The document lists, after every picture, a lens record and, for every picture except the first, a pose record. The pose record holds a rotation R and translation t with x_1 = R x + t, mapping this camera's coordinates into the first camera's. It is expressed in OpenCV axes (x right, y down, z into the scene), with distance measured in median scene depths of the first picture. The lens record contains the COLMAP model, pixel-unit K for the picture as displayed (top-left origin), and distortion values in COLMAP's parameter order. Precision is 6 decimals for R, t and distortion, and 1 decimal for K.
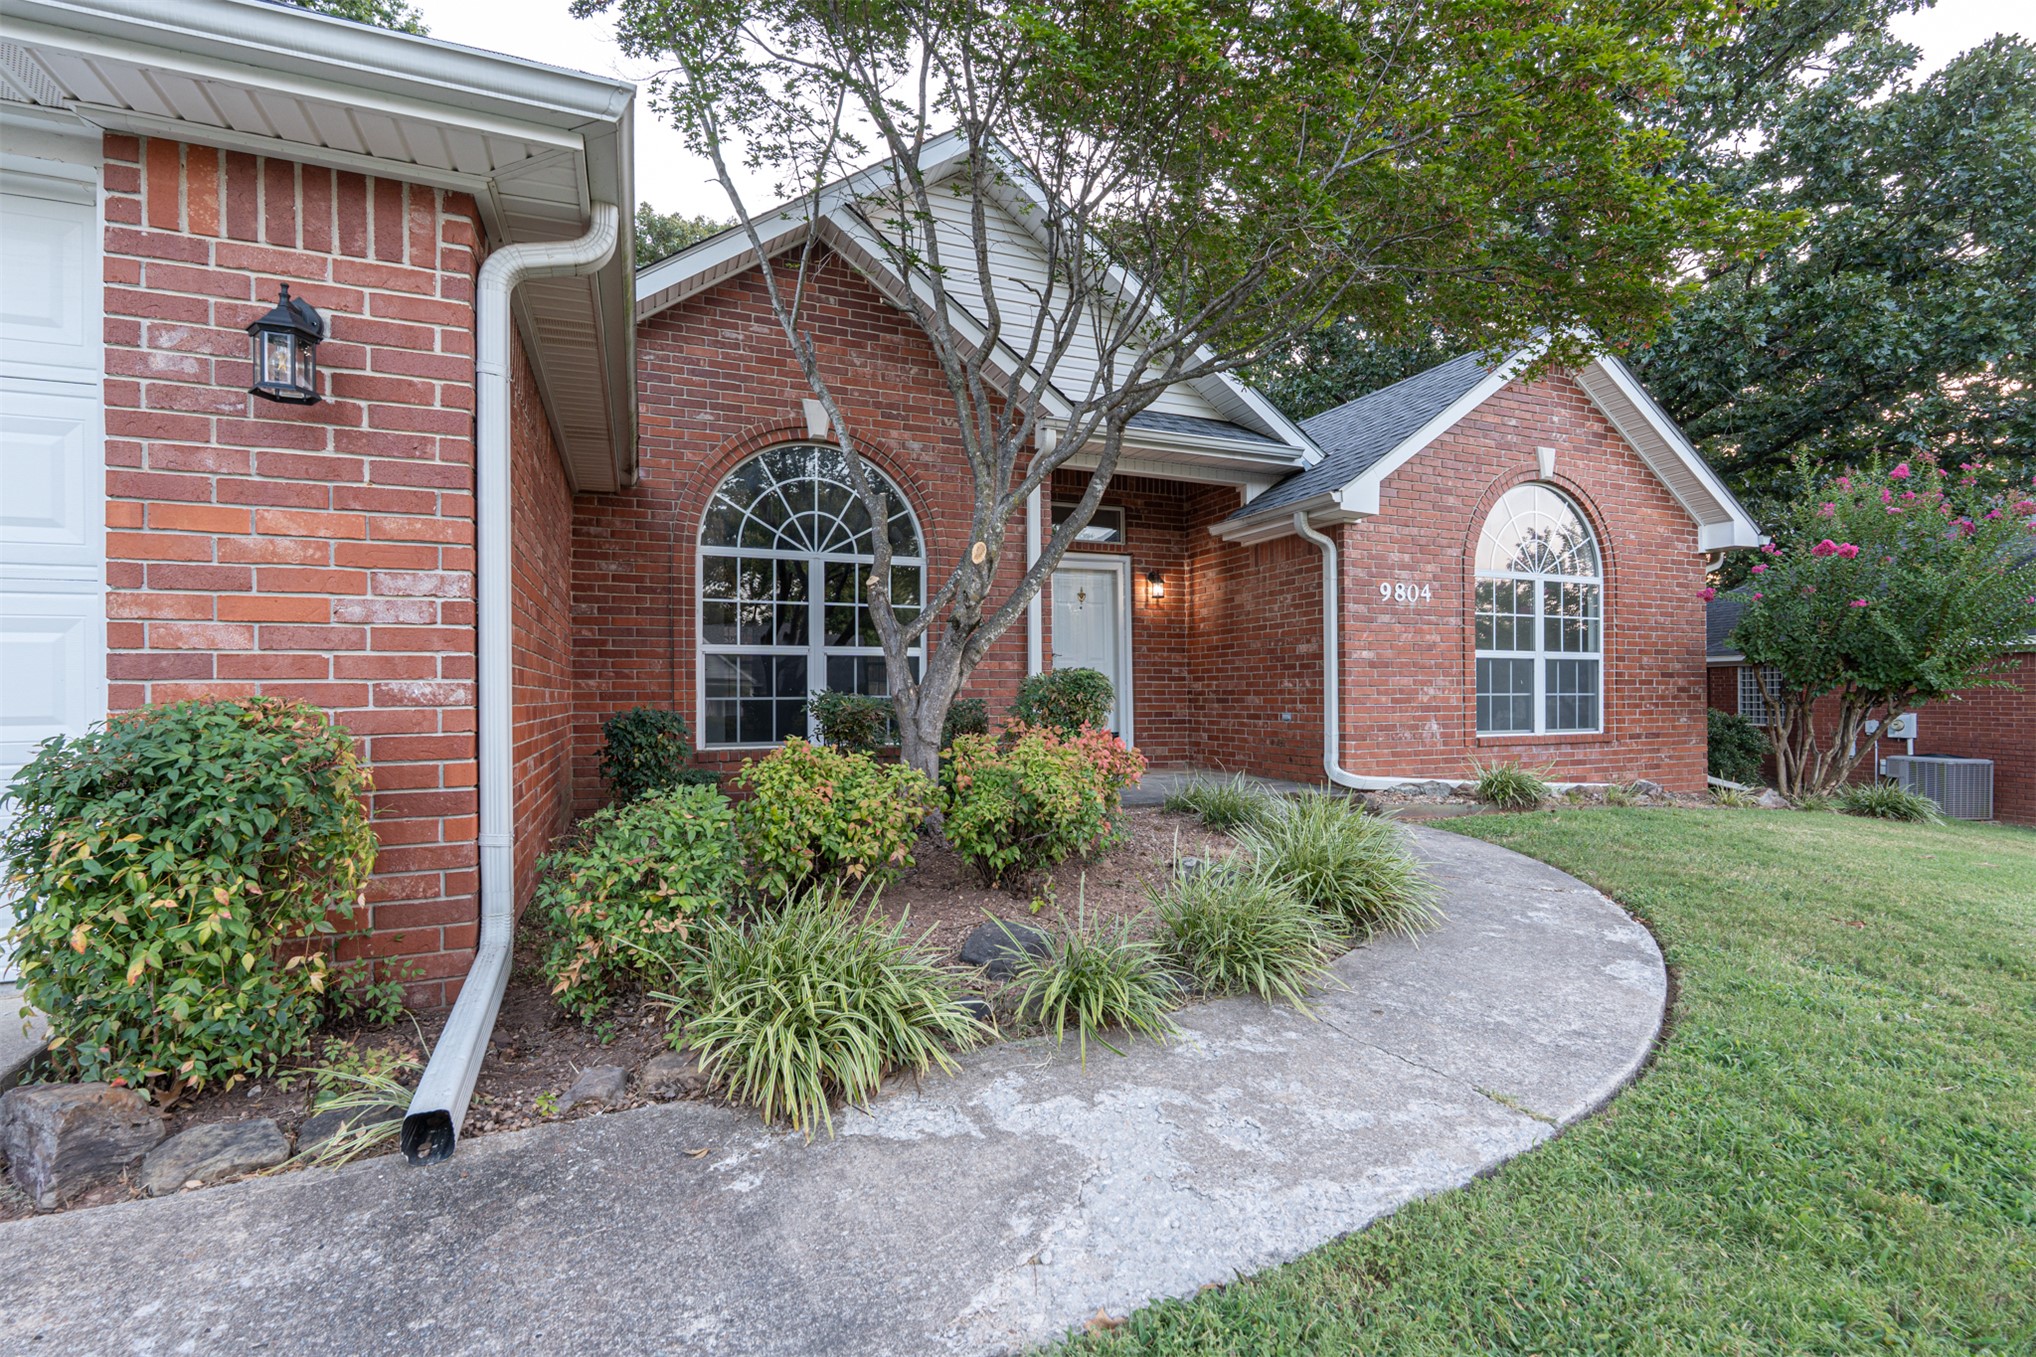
lens RADIAL K [[907.8, 0, 1016.8], [0, 907.8, 709.3], [0, 0, 1]] dist [0.001842, 0.000266]
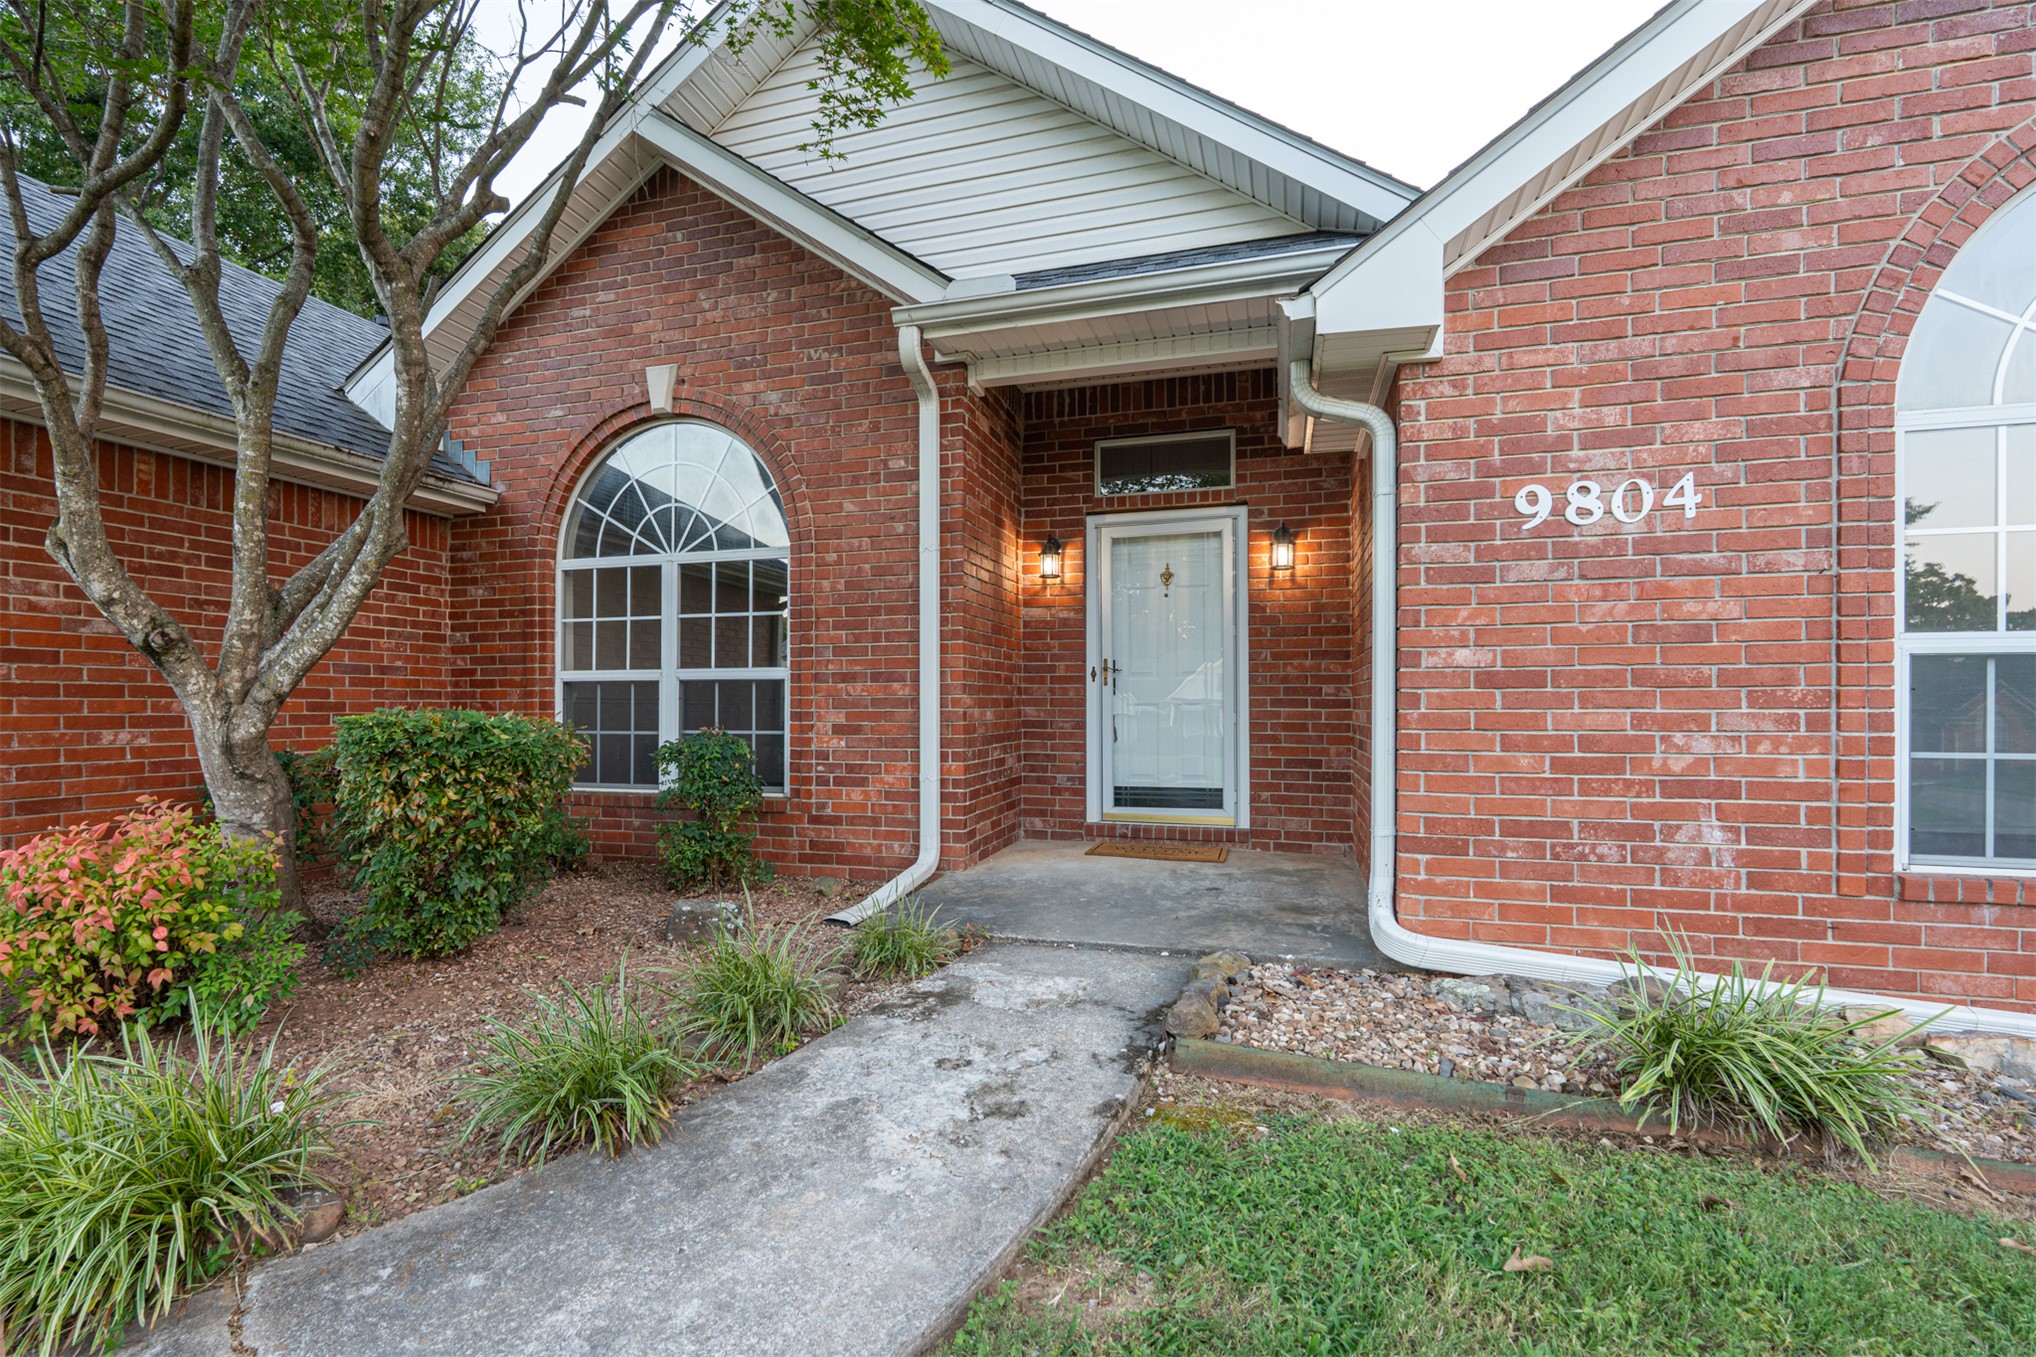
lens RADIAL K [[907.8, 0, 1016.8], [0, 907.8, 709.3], [0, 0, 1]] dist [0.001842, 0.000266]
pose [[0.772144, 0.005728, -0.635421, 0.529108], [-0.012120, 0.999910, -0.005713, -0.032555], [0.635332, 0.012112, 0.772144, 0.566138]]
